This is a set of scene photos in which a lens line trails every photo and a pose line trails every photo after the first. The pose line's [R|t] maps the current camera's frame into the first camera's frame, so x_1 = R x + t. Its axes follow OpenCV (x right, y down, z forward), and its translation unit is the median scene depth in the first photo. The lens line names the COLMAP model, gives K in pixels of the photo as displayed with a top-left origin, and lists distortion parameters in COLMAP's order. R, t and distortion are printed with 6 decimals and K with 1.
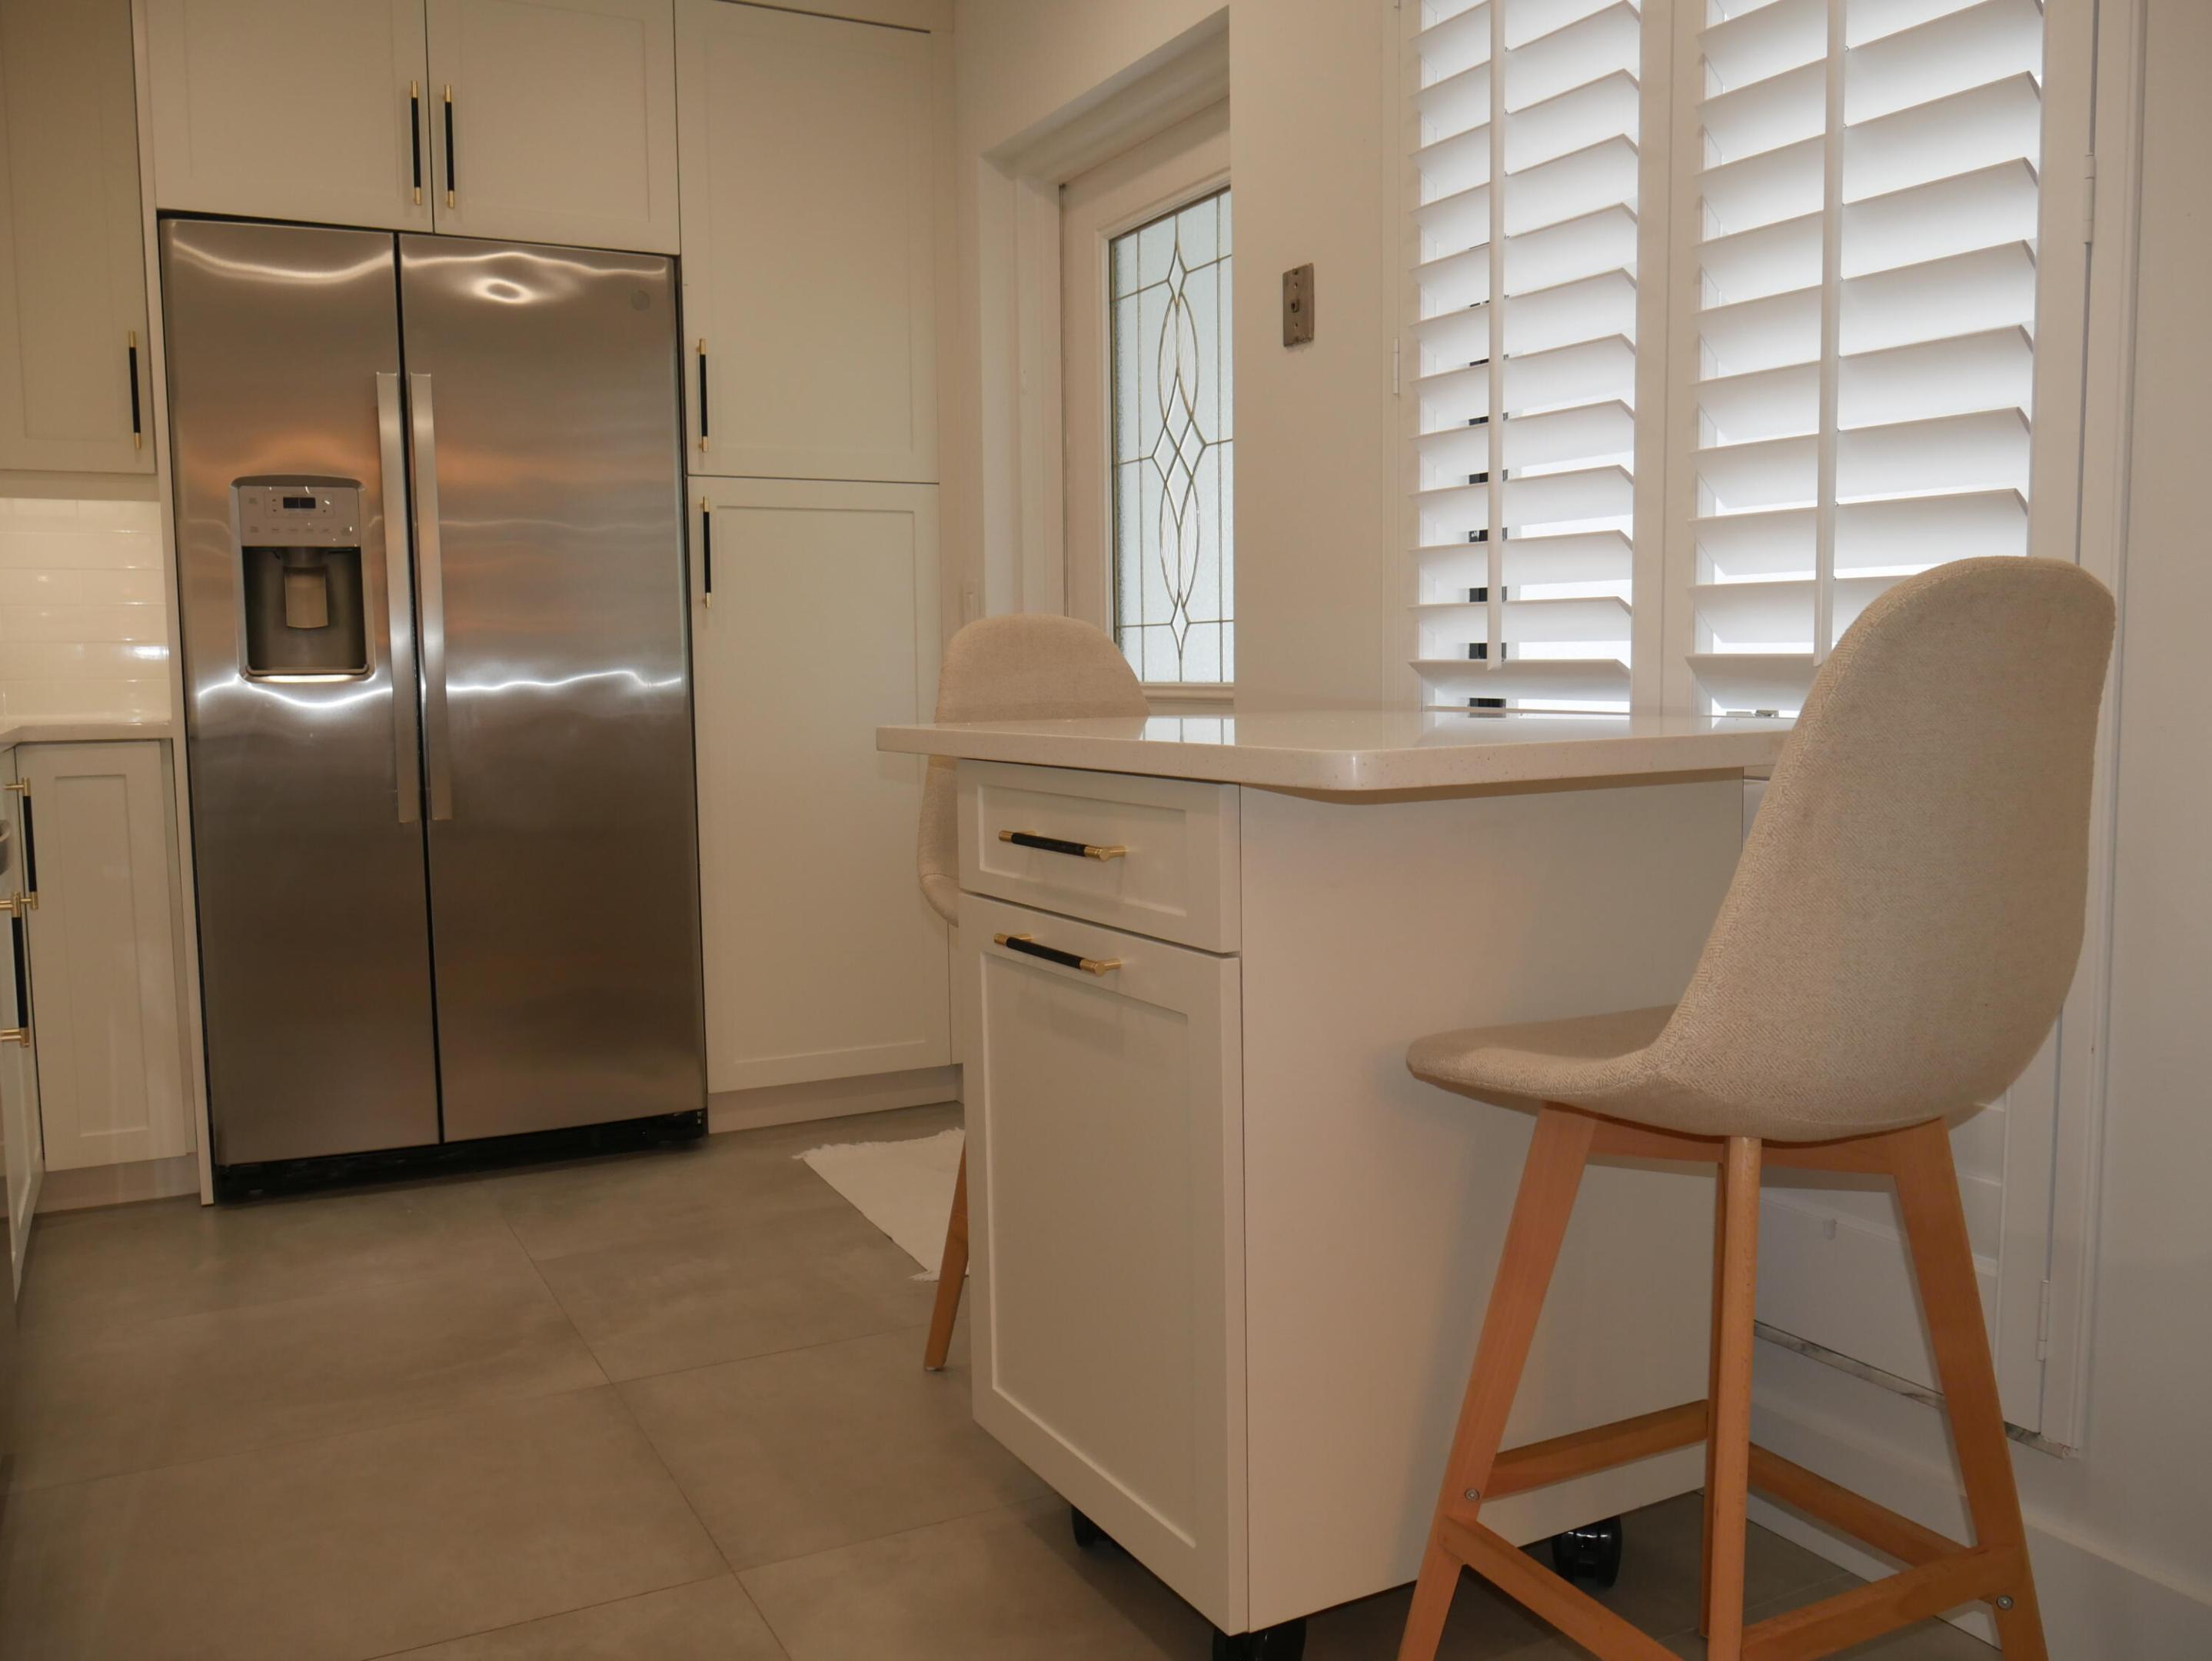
lens RADIAL K [[1830.4, 0, 1113.1], [0, 1830.4, 834.3], [0, 0, 1]] dist [-0.036867, 0.031107]
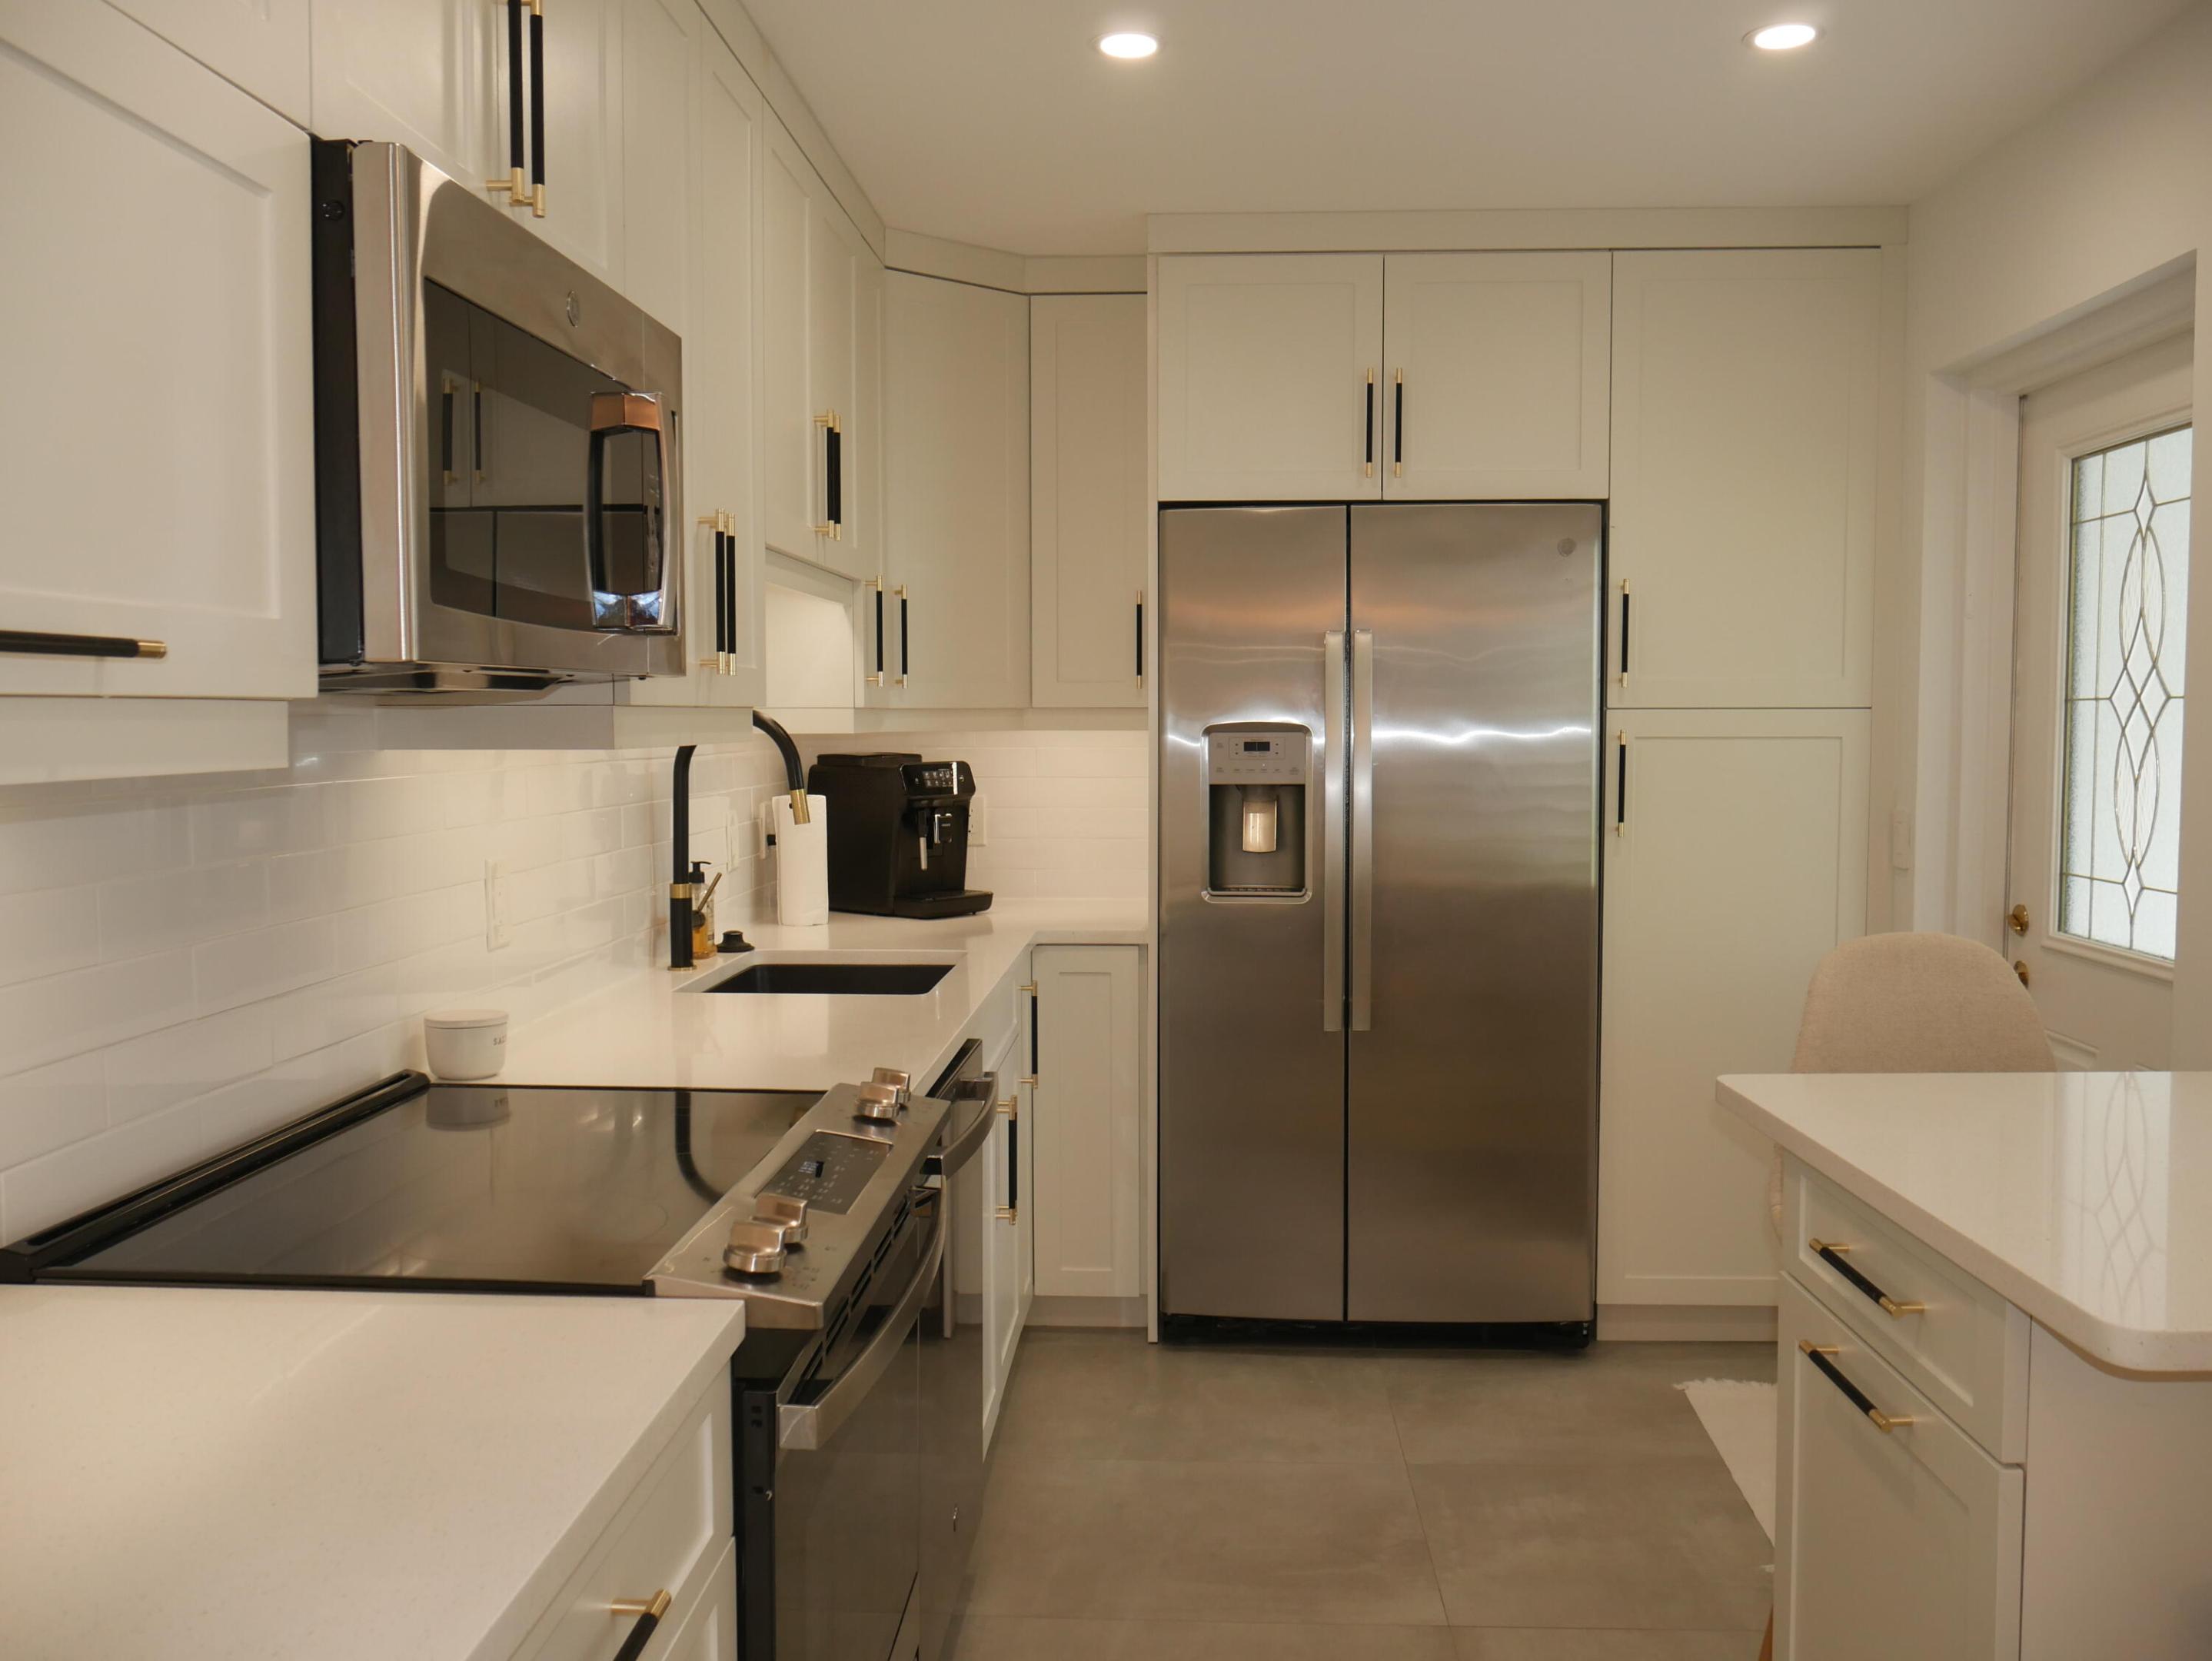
lens RADIAL K [[1830.4, 0, 1113.0], [0, 1830.4, 827.6], [0, 0, 1]] dist [-0.036867, 0.031107]
pose [[0.861231, 0.041531, -0.506514, 0.056149], [-0.057896, 0.998185, -0.016596, -0.100832], [0.504905, 0.043618, 0.862072, -0.034140]]
